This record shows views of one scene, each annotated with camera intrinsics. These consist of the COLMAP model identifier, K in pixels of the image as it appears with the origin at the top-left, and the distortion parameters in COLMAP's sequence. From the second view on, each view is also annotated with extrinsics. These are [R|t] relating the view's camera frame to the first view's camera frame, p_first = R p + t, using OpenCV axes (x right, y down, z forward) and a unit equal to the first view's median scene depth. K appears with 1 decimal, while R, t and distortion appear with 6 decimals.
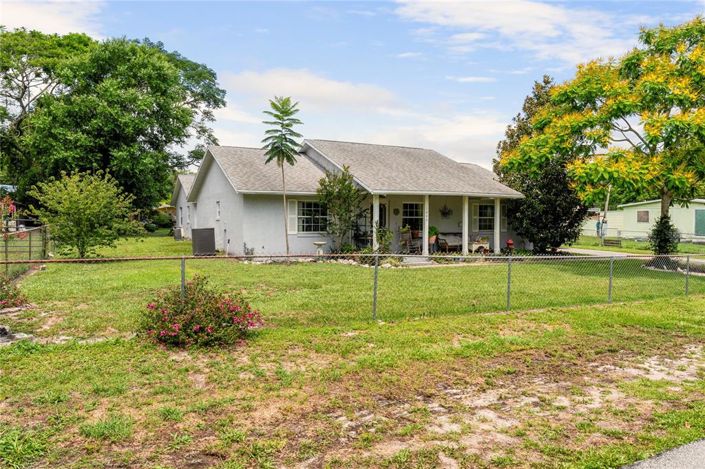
lens RADIAL K [[495.5, 0, 358.8], [0, 495.5, 239.9], [0, 0, 1]] dist [-0.001672, -0.004174]
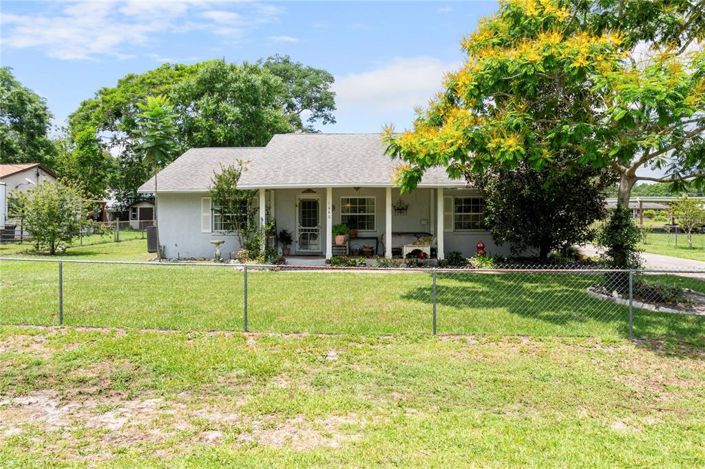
lens RADIAL K [[495.5, 0, 350.4], [0, 495.5, 234.6], [0, 0, 1]] dist [-0.001672, -0.004174]
pose [[0.866097, 0.010174, -0.499773, 0.582991], [-0.013240, 0.999909, -0.002588, -0.008492], [0.499701, 0.008859, 0.866152, 0.275552]]
